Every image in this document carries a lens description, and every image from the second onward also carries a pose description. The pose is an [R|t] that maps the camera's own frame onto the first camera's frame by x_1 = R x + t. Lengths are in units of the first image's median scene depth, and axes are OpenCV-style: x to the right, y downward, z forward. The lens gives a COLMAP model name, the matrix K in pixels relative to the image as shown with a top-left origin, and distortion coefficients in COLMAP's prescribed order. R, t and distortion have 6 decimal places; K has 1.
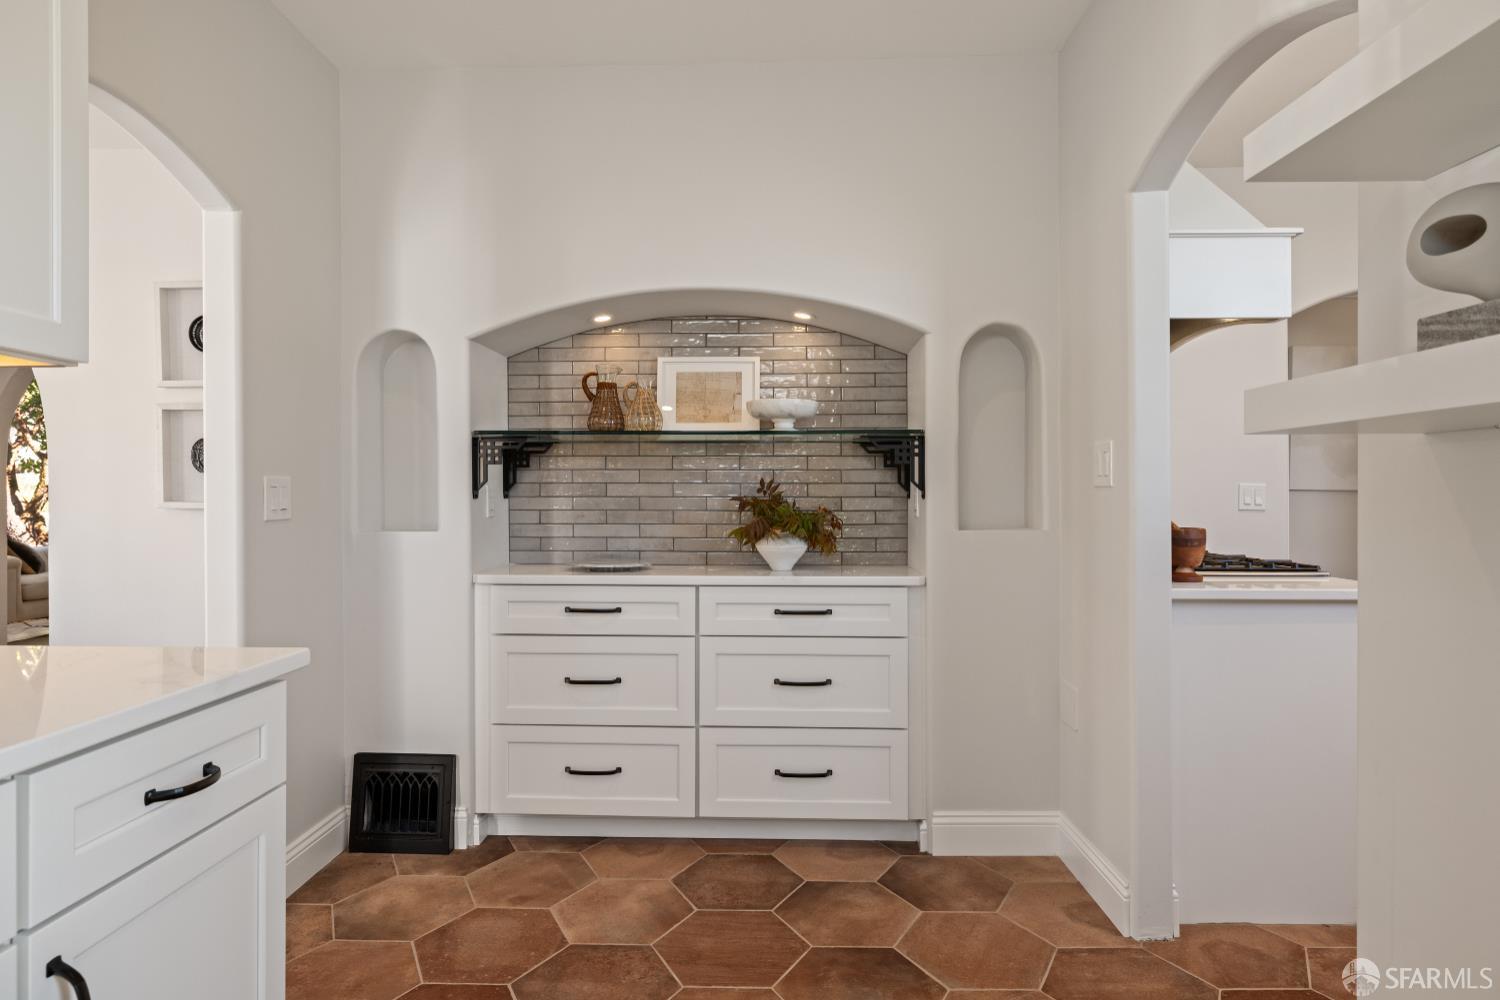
lens RADIAL K [[843.8, 0, 752.0], [0, 843.8, 488.1], [0, 0, 1]] dist [0.003063, -0.001366]
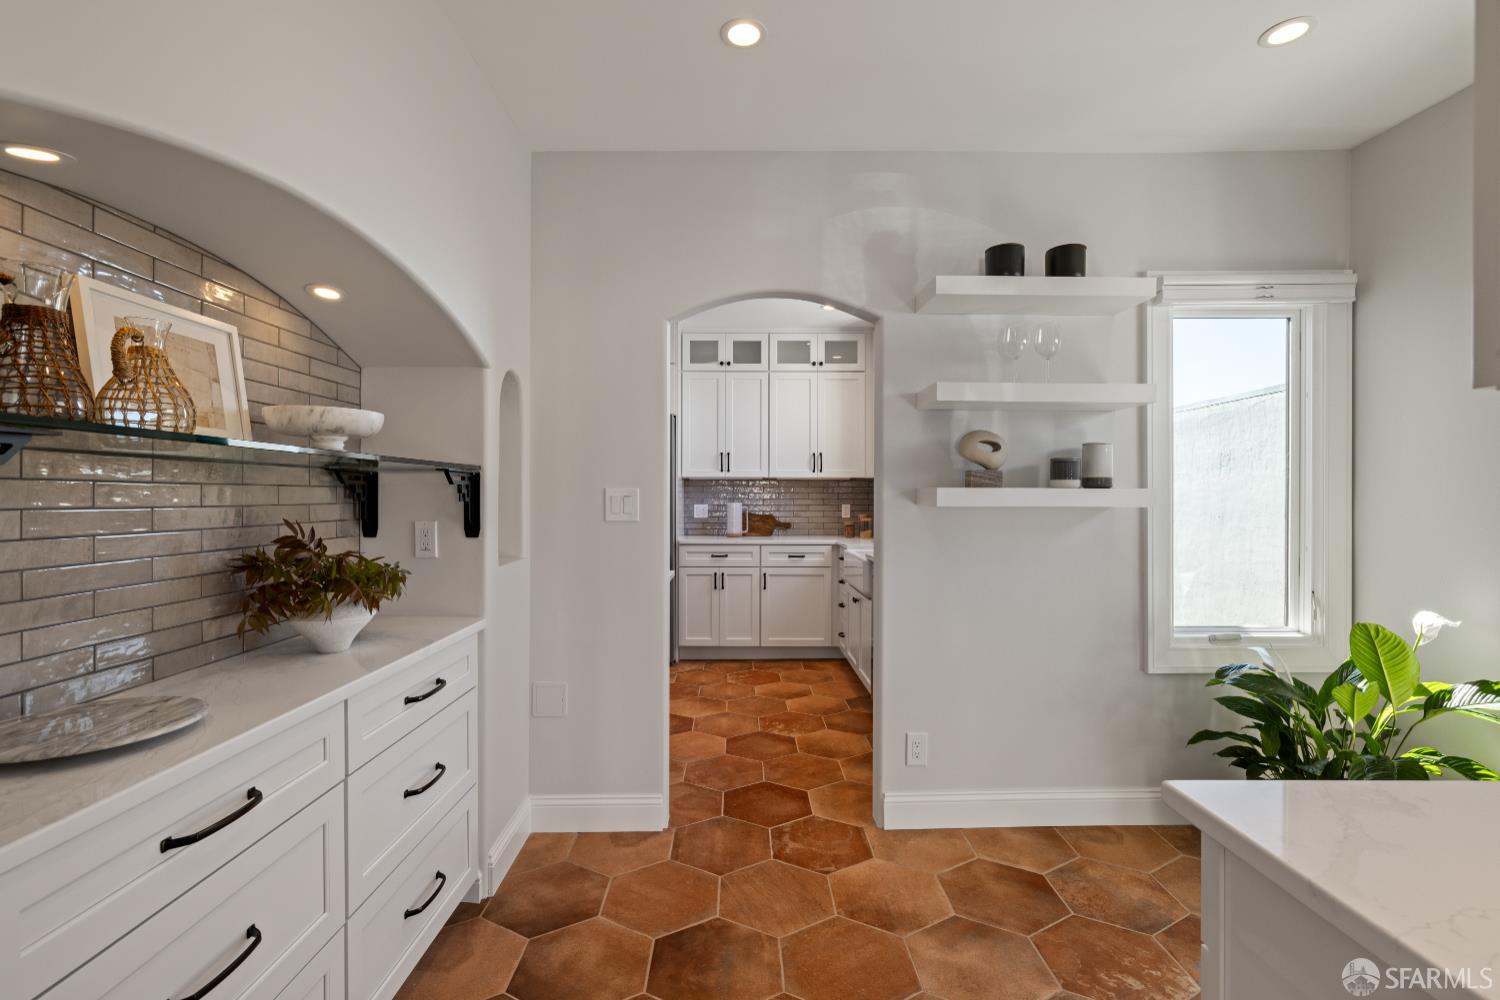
lens RADIAL K [[673.3, 0, 752.7], [0, 673.3, 500.8], [0, 0, 1]] dist [-0.005826, 0.001867]
pose [[-0.040019, -0.006438, 0.999178, -0.630310], [-0.005753, 0.999964, 0.006213, -0.038627], [-0.999182, -0.005500, -0.040055, 0.789170]]
